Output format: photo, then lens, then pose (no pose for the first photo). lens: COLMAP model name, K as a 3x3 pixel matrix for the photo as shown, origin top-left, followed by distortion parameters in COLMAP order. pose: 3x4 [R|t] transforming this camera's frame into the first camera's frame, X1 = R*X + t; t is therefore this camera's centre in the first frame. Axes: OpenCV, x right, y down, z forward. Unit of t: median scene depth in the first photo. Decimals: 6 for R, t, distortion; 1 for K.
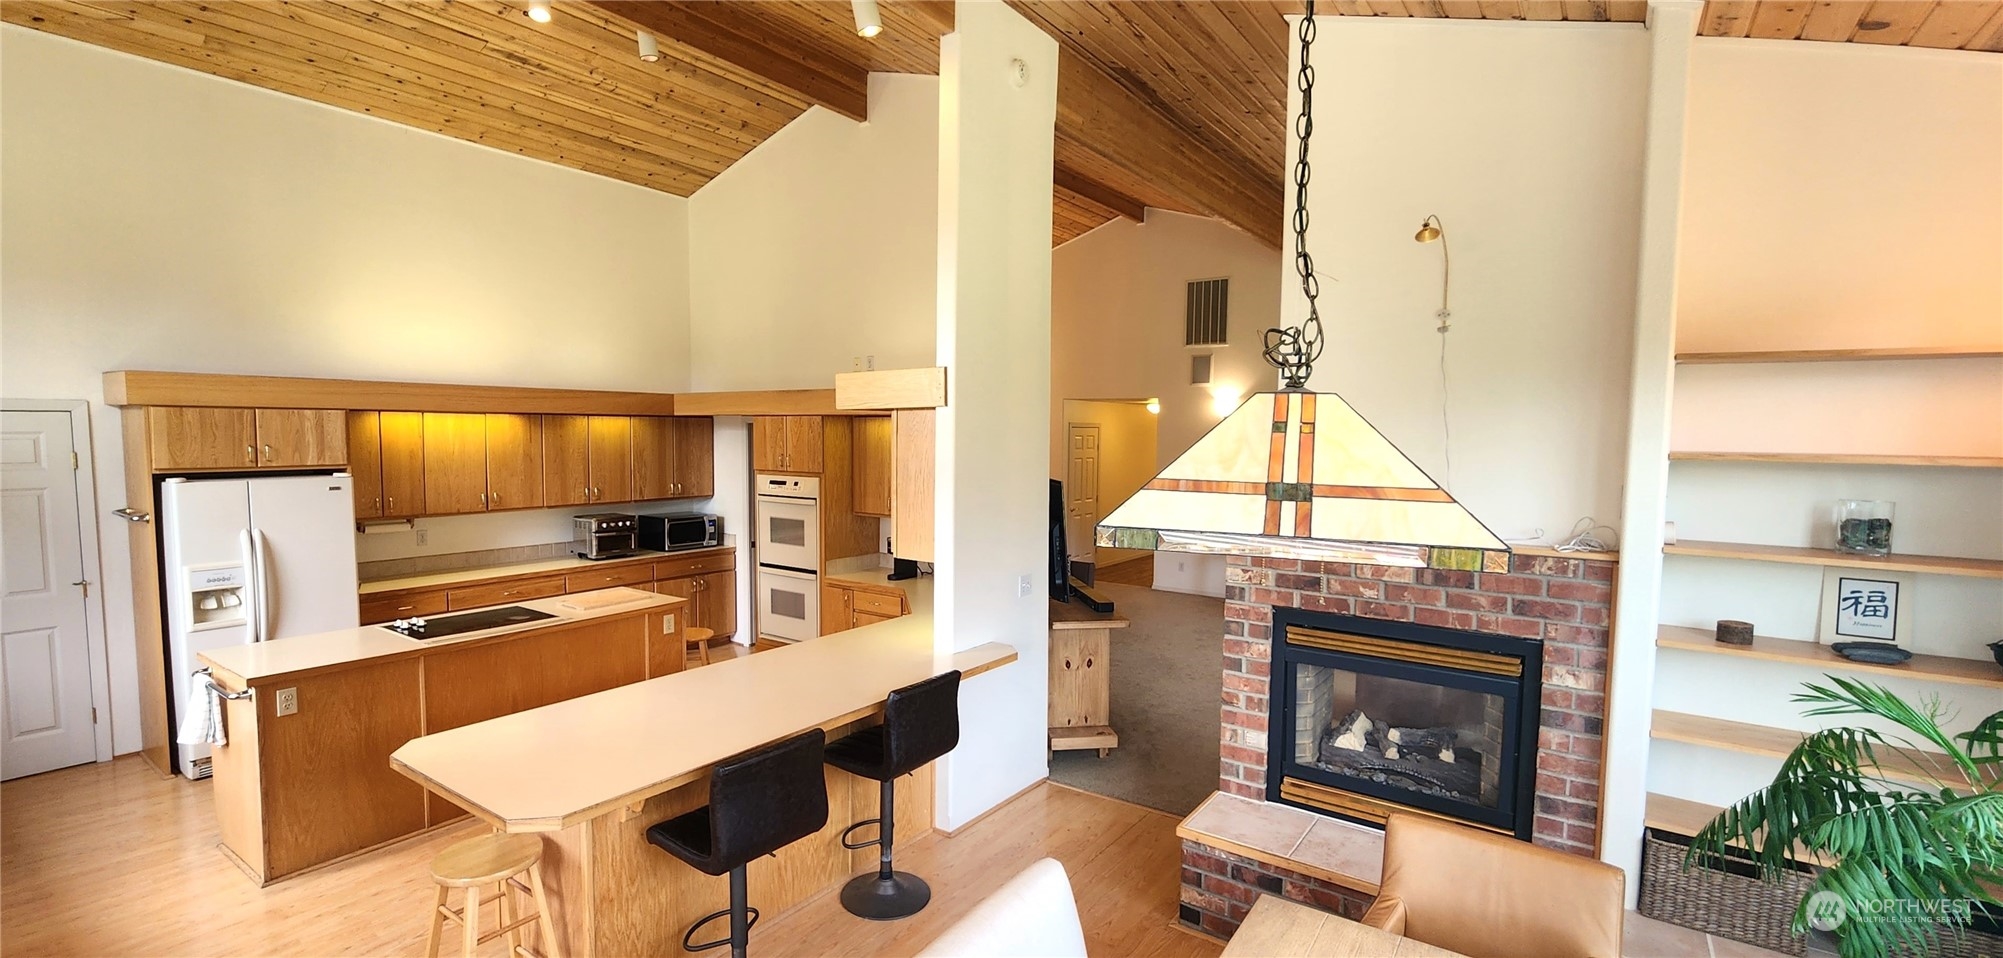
lens RADIAL K [[866.2, 0, 994.8], [0, 866.2, 489.3], [0, 0, 1]] dist [-0.000441, -0.000298]
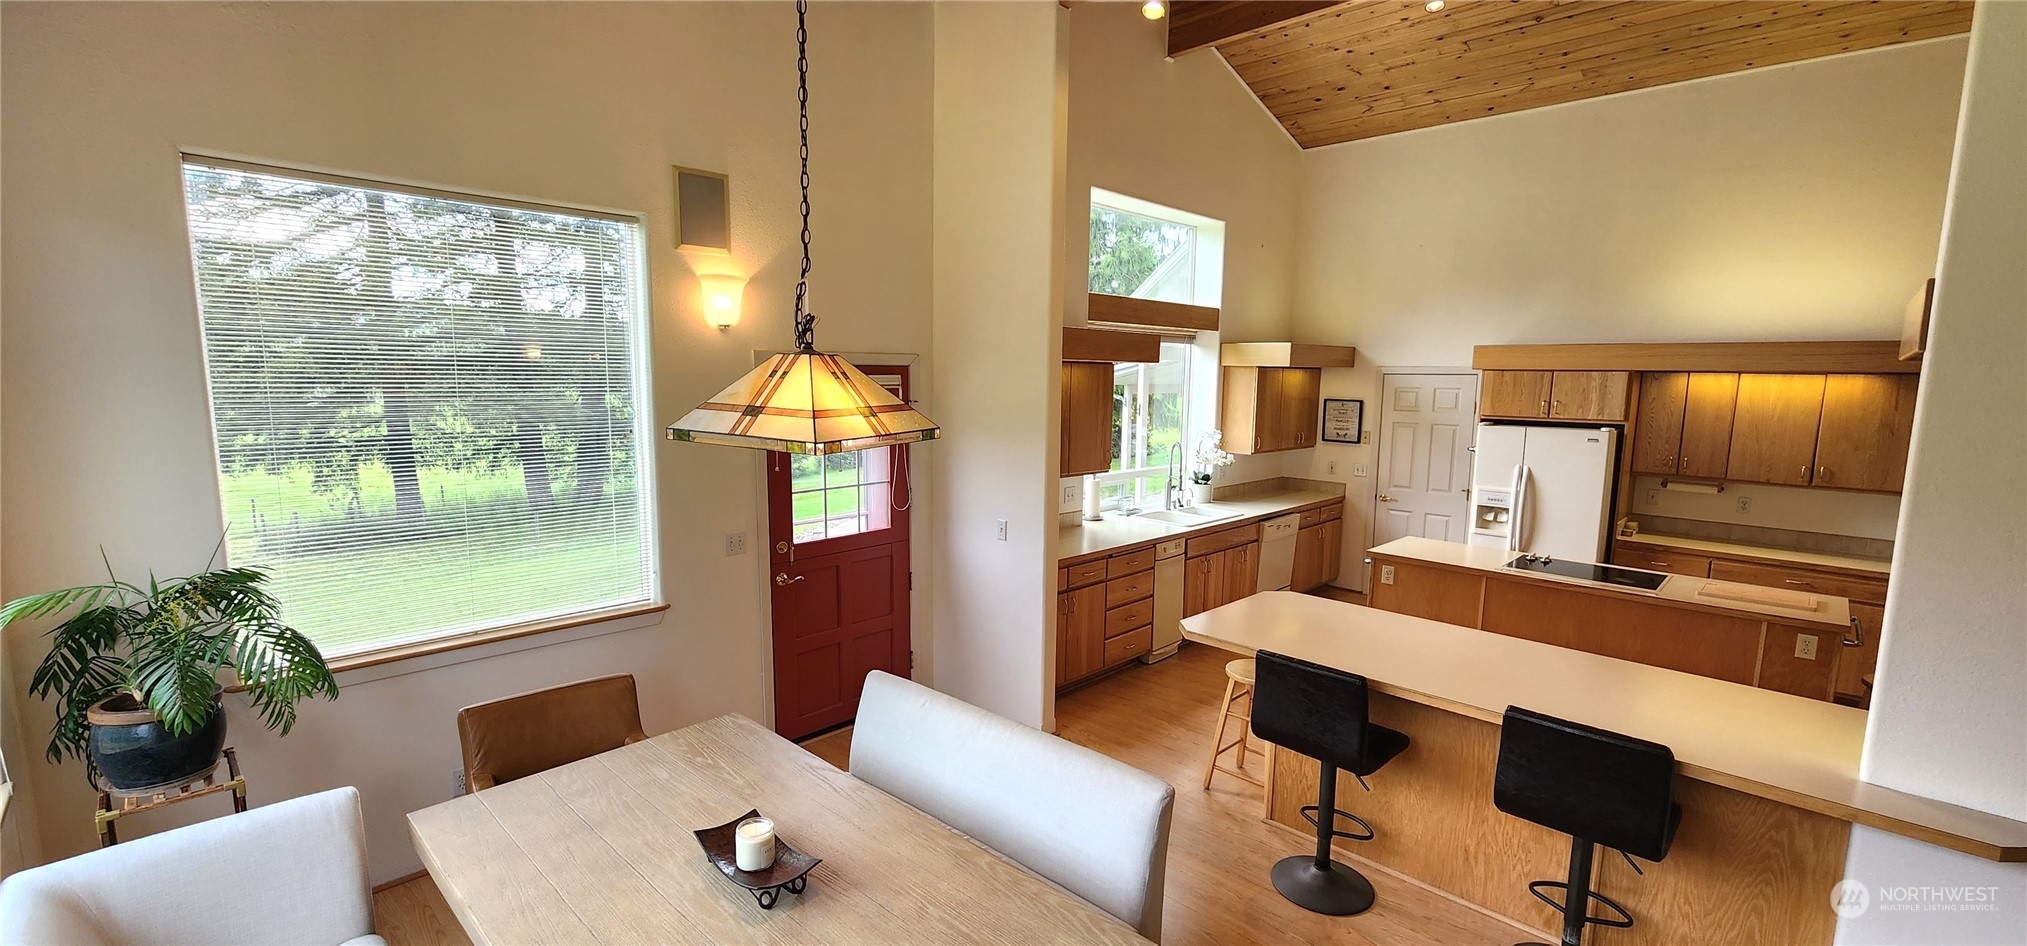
lens RADIAL K [[837.3, 0, 1000.8], [0, 837.3, 485.3], [0, 0, 1]] dist [-0.003269, -0.000058]
pose [[-0.167073, 0.120928, -0.978500, 0.460521], [-0.082770, 0.987226, 0.136139, -0.028563], [0.982464, 0.103736, -0.154930, 0.412900]]
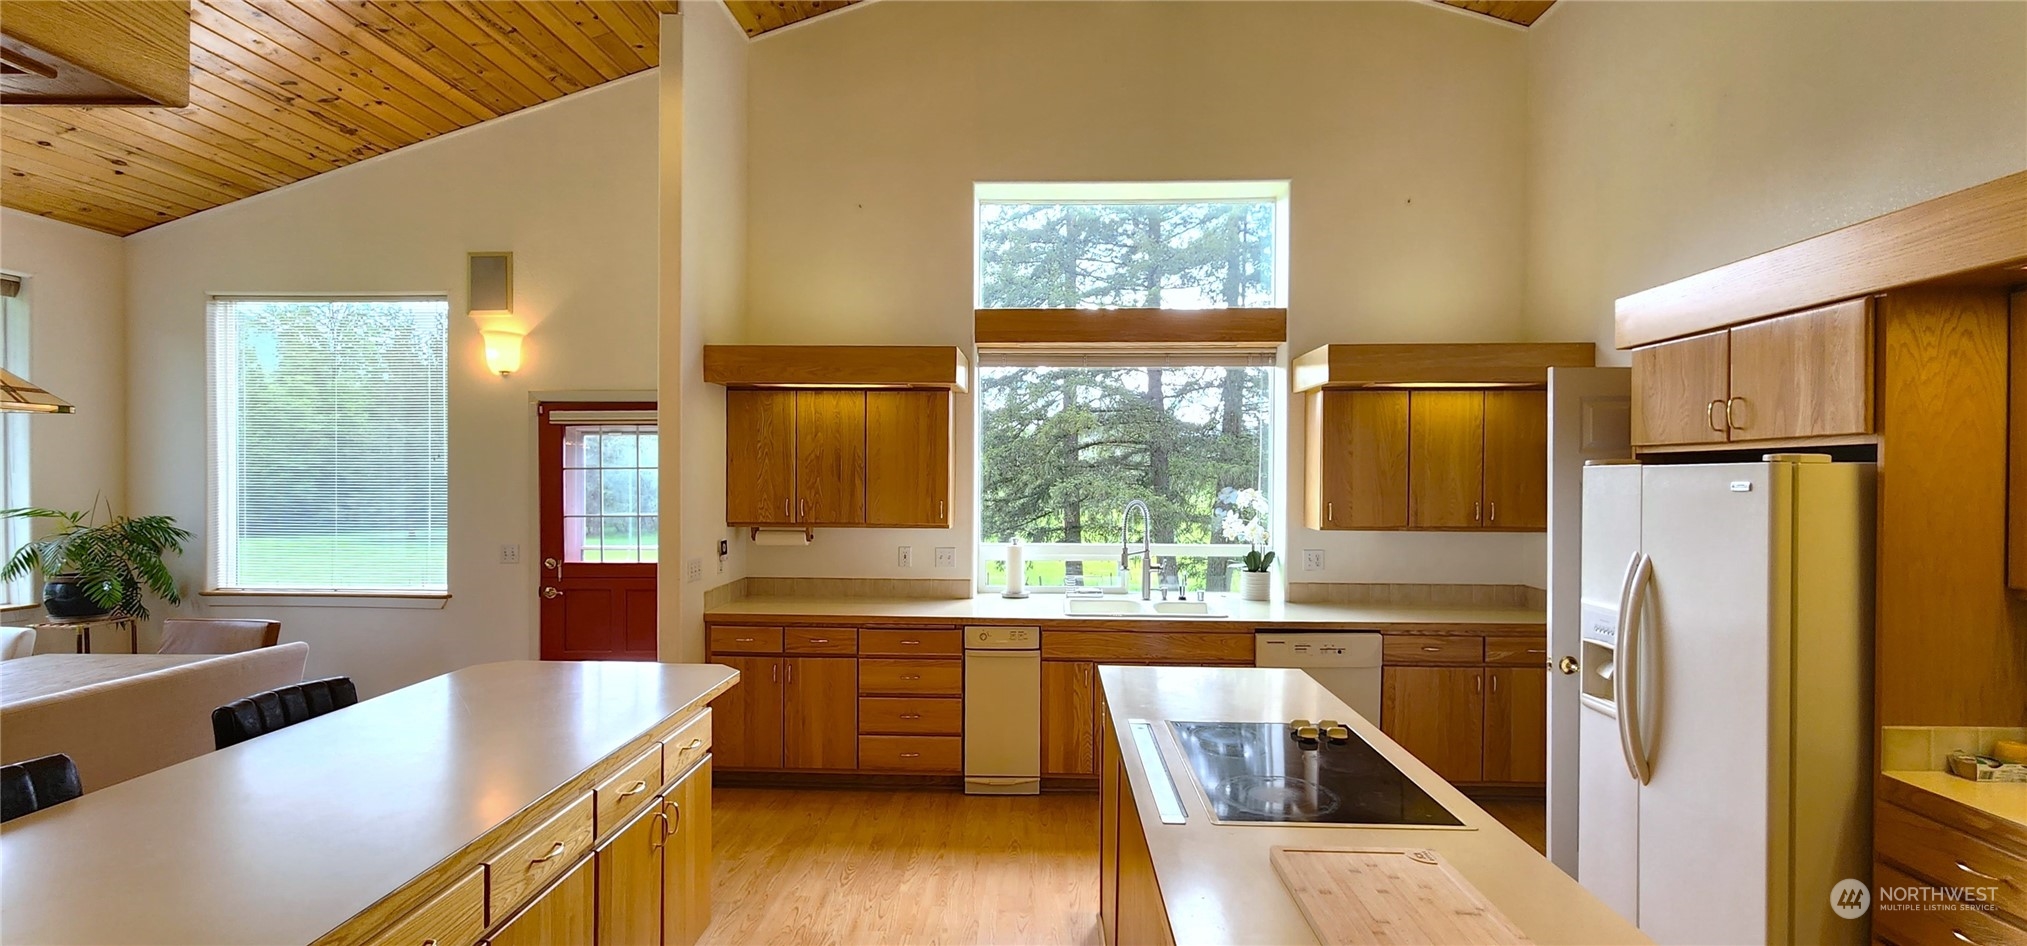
lens RADIAL K [[880.1, 0, 1016.0], [0, 880.1, 487.9], [0, 0, 1]] dist [-0.002854, -0.000087]
pose [[-0.841097, -0.006543, -0.540844, -0.221080], [-0.050123, 0.996567, 0.065894, -0.011467], [0.538557, 0.082532, -0.838538, 1.184468]]
